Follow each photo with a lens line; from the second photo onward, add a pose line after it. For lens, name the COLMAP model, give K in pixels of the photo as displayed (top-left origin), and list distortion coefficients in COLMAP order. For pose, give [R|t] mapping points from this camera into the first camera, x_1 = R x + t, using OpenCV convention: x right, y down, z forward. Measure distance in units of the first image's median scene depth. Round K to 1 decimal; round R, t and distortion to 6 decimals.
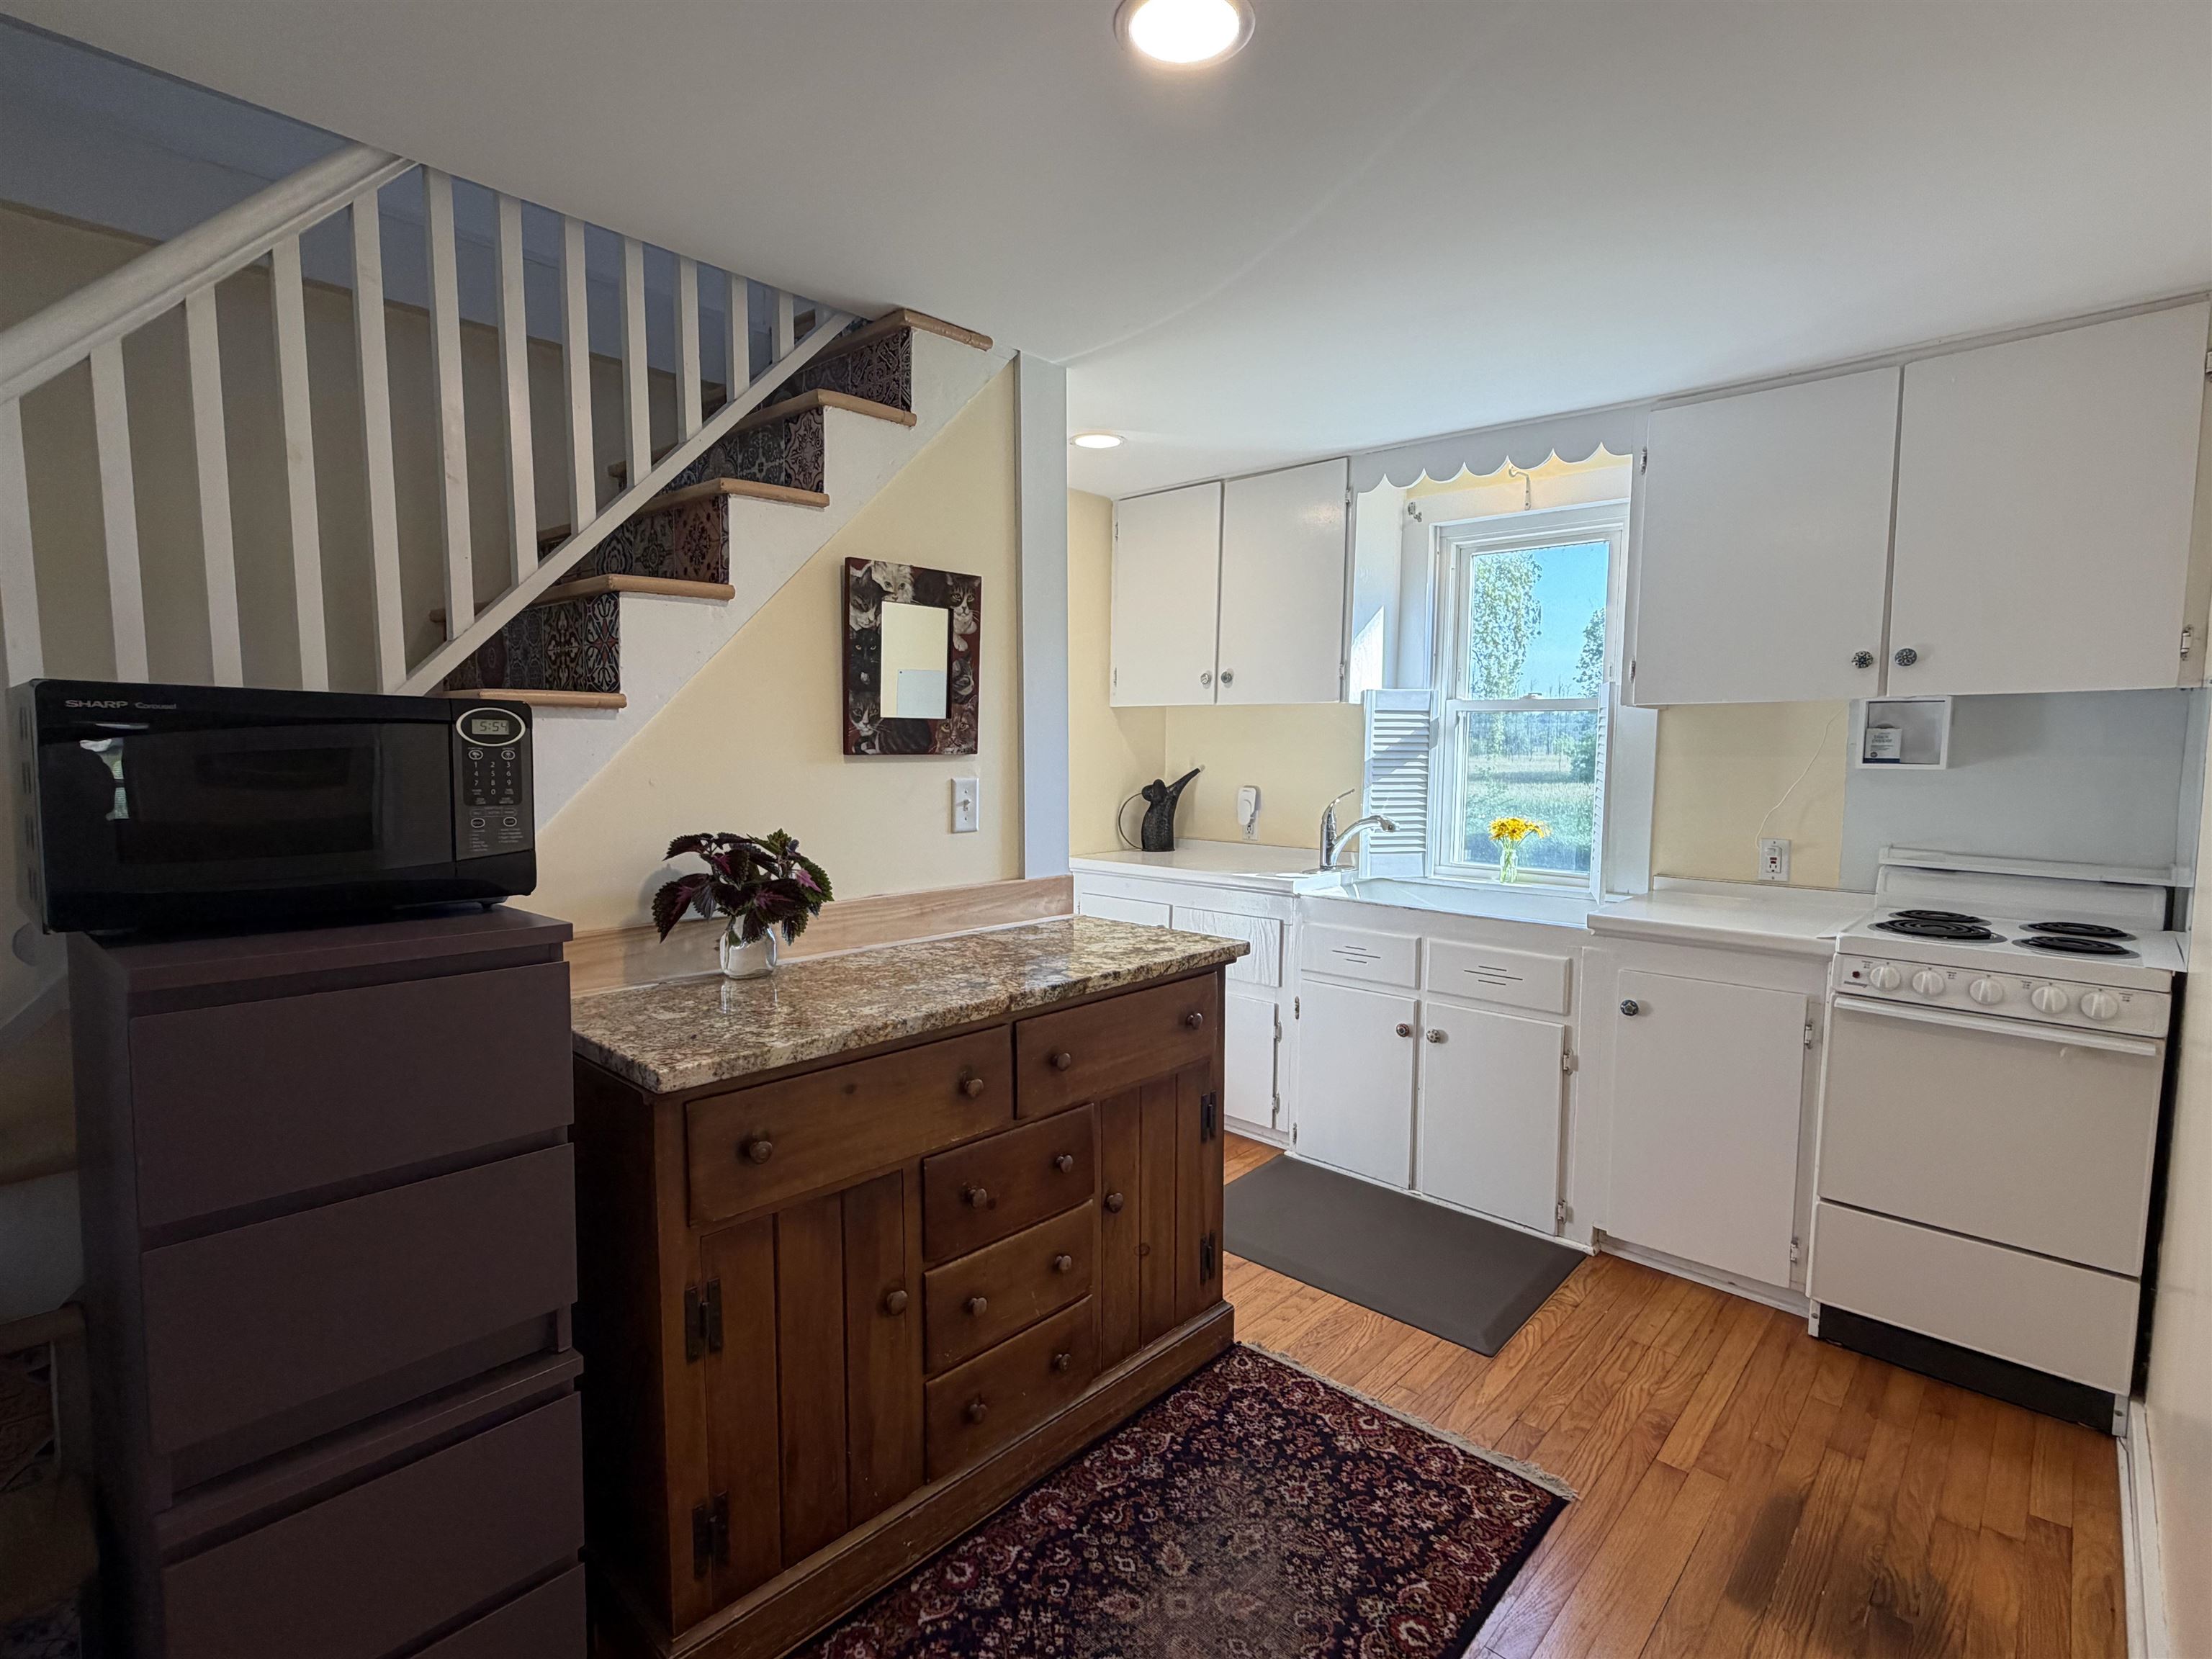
lens RADIAL K [[948.3, 0, 1105.3], [0, 948.3, 838.1], [0, 0, 1]] dist [-0.042590, -0.000145]
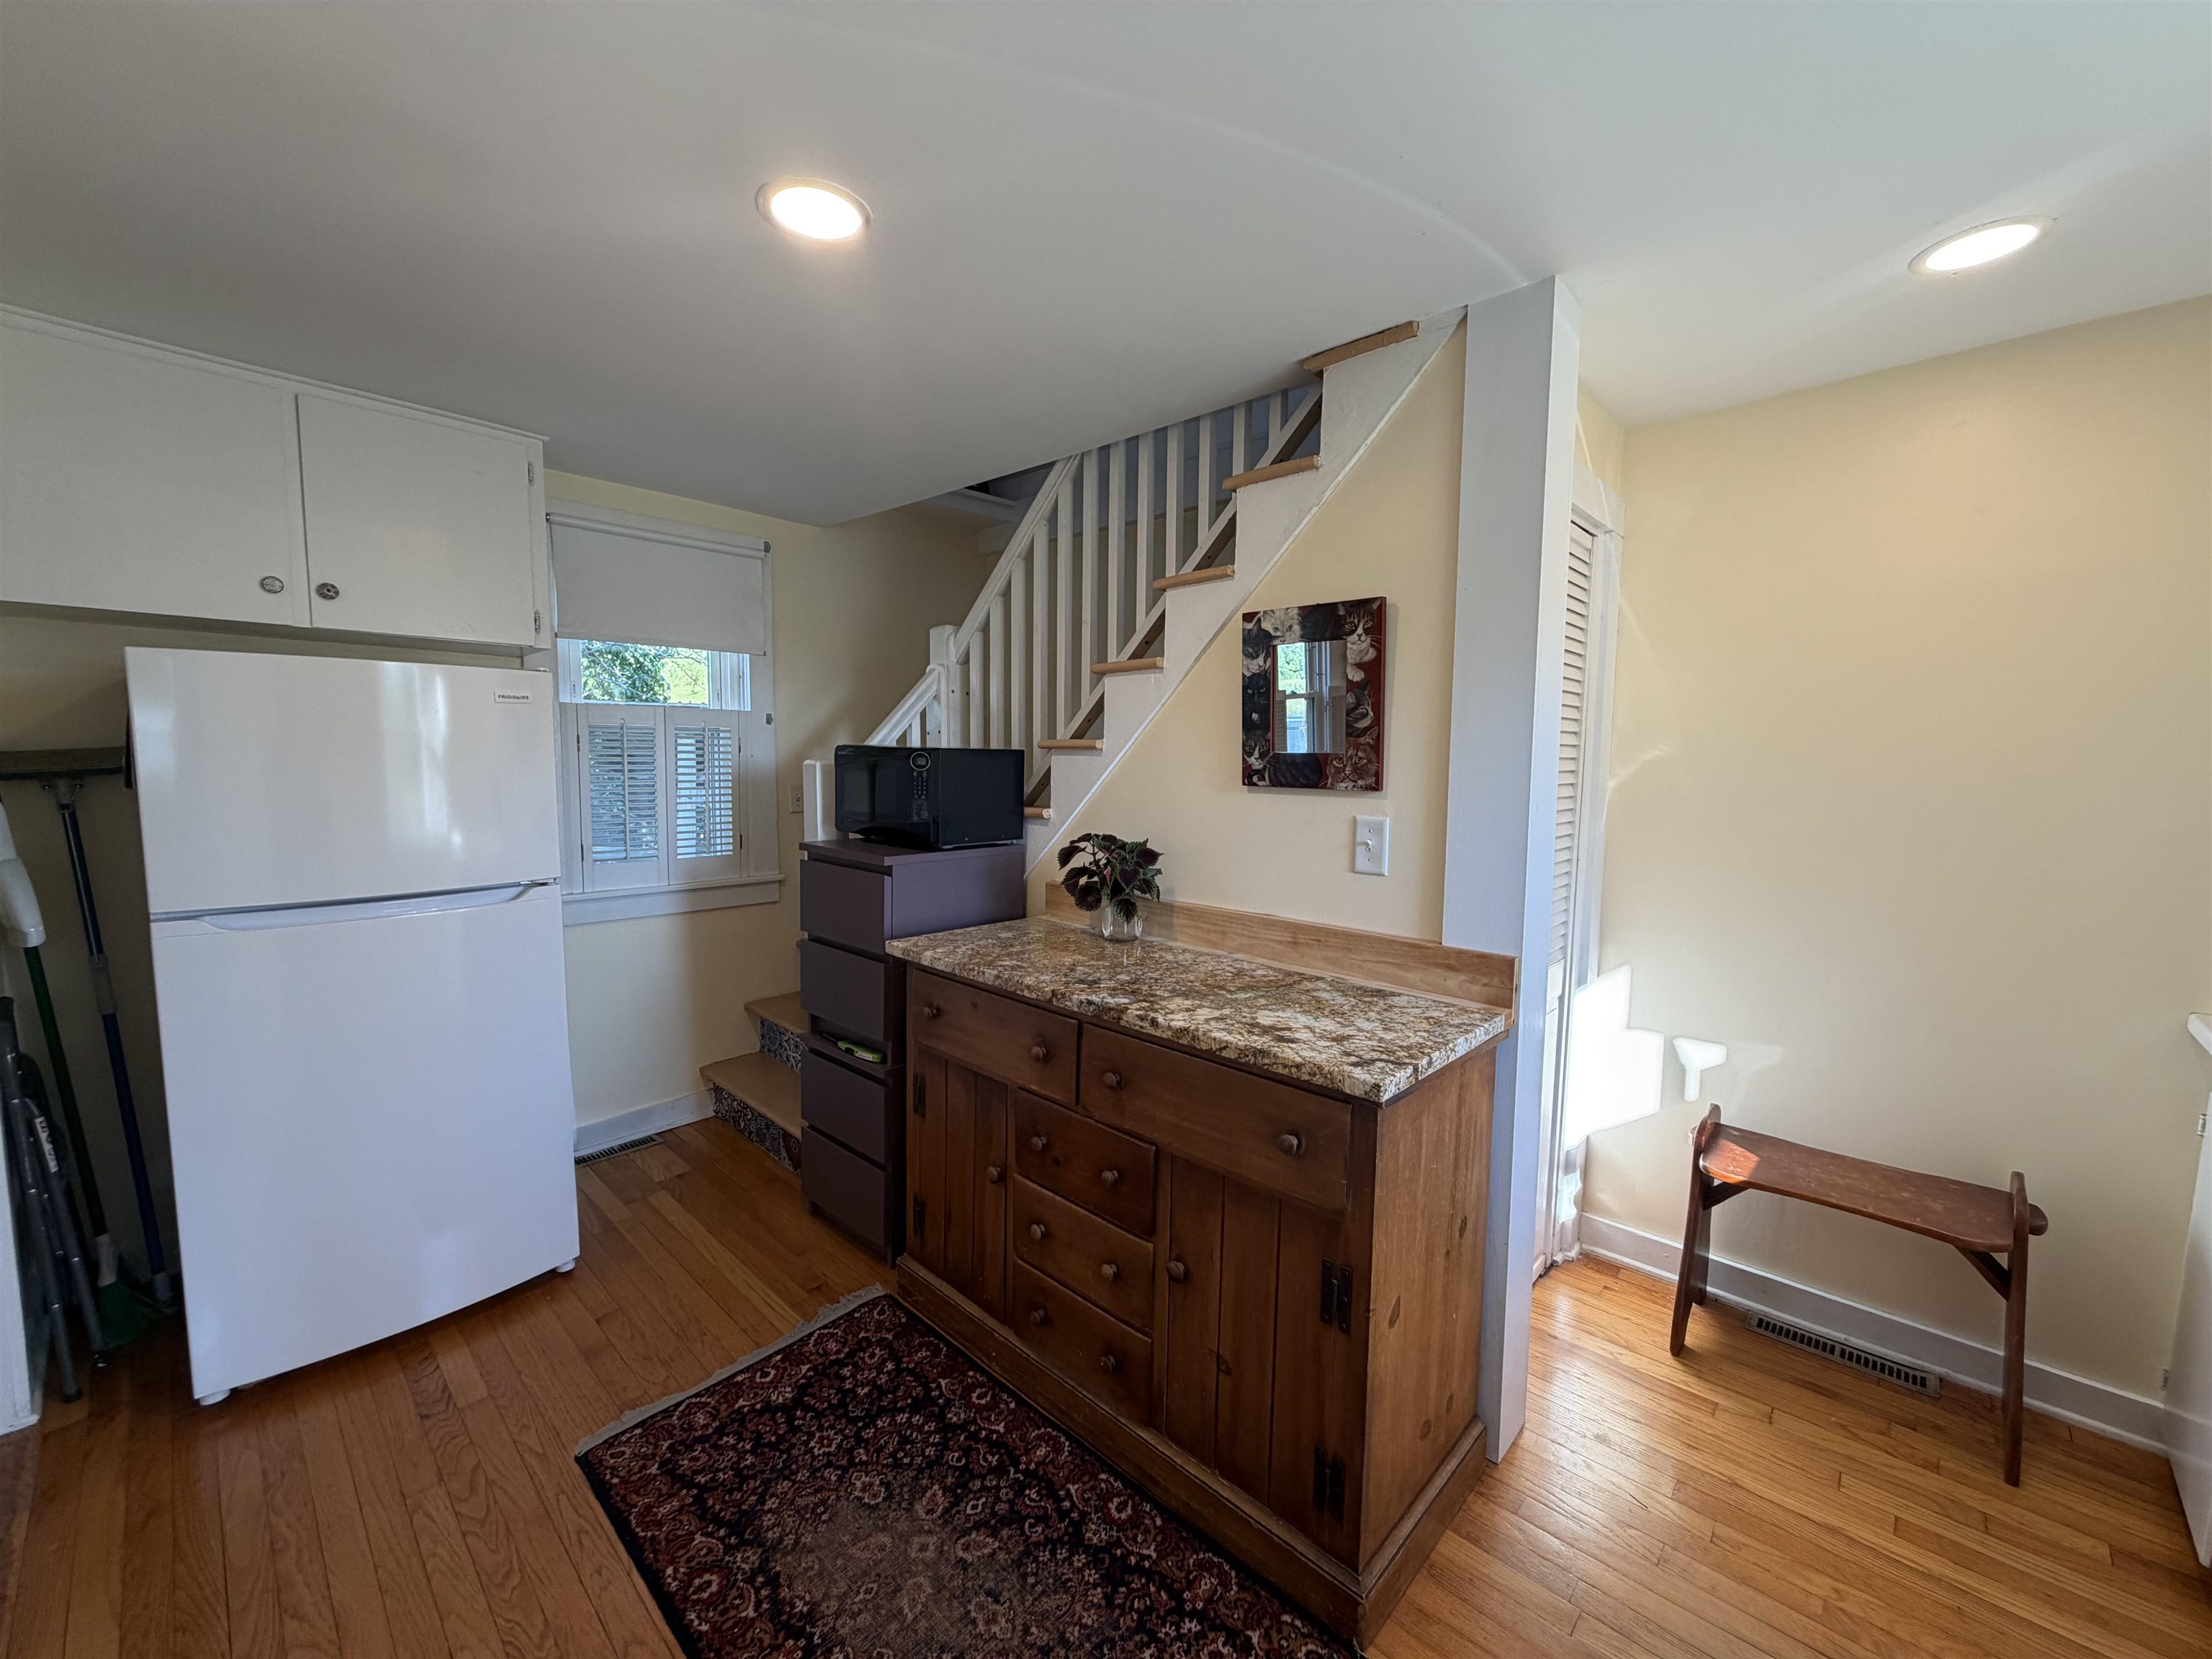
lens RADIAL K [[878.5, 0, 1102.6], [0, 878.5, 827.5], [0, 0, 1]] dist [0.000835, 0.000565]
pose [[0.041515, 0.090850, -0.994999, 0.800931], [-0.104157, 0.990825, 0.086123, -0.113701], [0.993694, 0.100060, 0.050596, 0.796050]]
